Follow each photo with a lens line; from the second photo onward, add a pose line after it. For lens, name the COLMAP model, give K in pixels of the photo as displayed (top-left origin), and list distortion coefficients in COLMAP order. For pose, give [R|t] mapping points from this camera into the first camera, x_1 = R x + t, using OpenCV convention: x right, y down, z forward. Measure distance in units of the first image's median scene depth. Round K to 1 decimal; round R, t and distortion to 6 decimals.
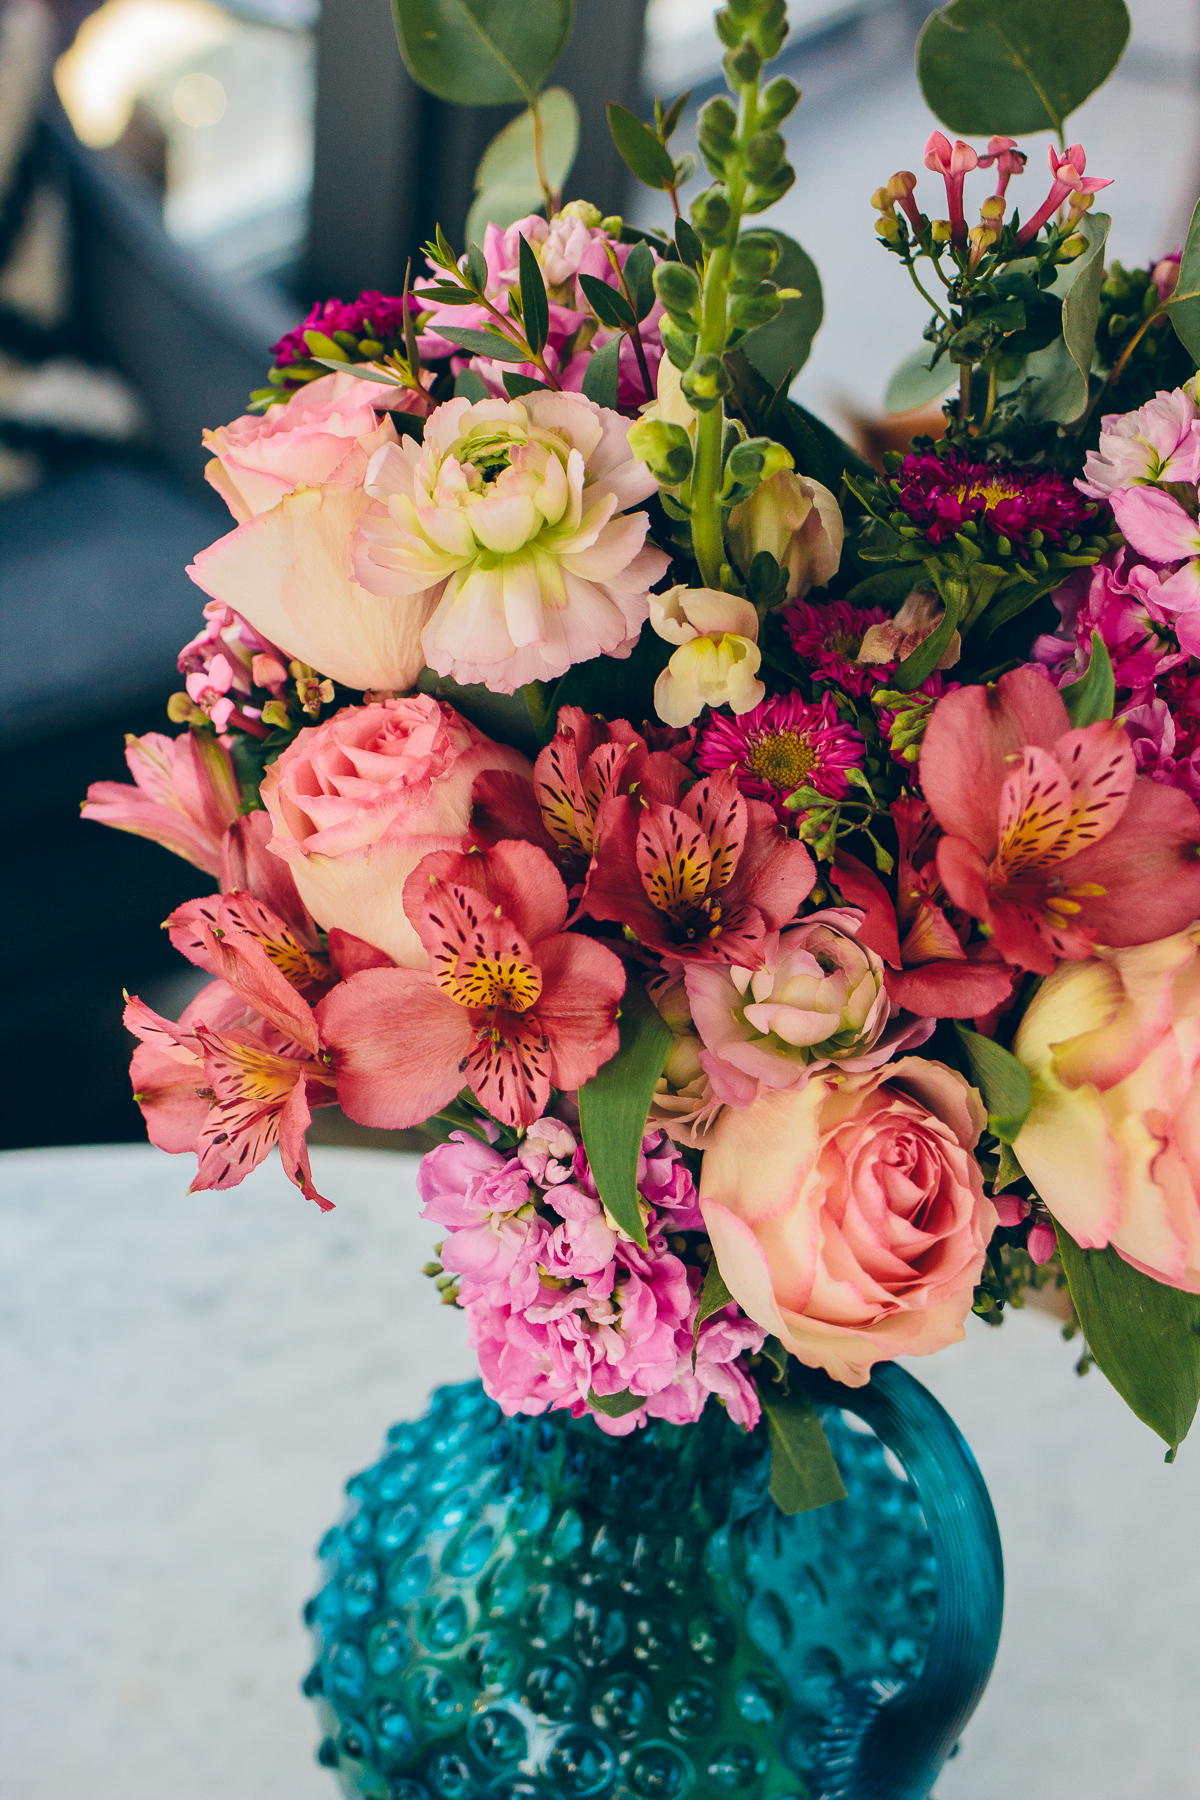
lens RADIAL K [[2846.3, 0, 600.0], [0, 2846.3, 900.0], [0, 0, 1]] dist [-0.117449, -0.068969]
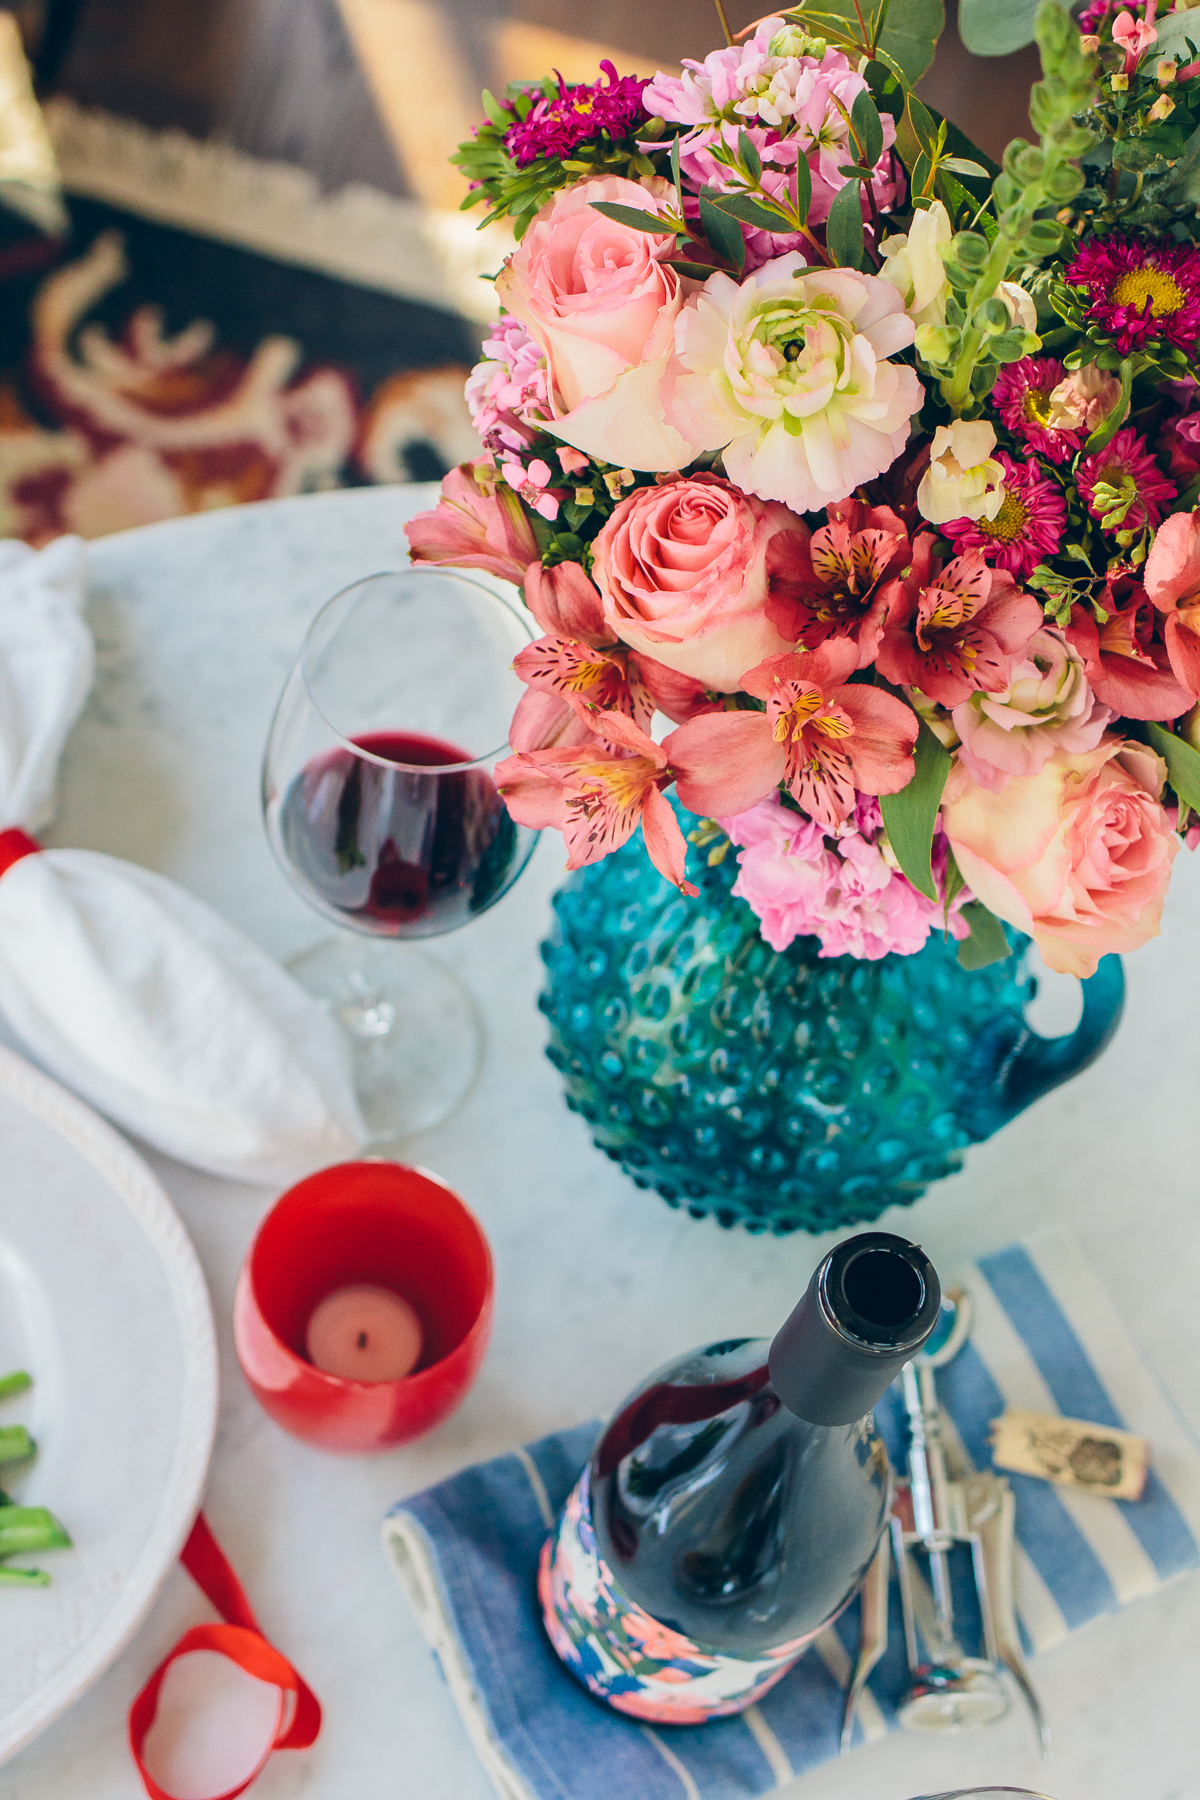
lens RADIAL K [[2846.3, 0, 600.0], [0, 2846.3, 900.0], [0, 0, 1]] dist [-0.117449, -0.068969]
pose [[0.981003, -0.147539, 0.125959, -0.306117], [0.075251, 0.887865, 0.453909, -0.497575], [-0.178804, -0.435807, 0.882100, -0.179314]]
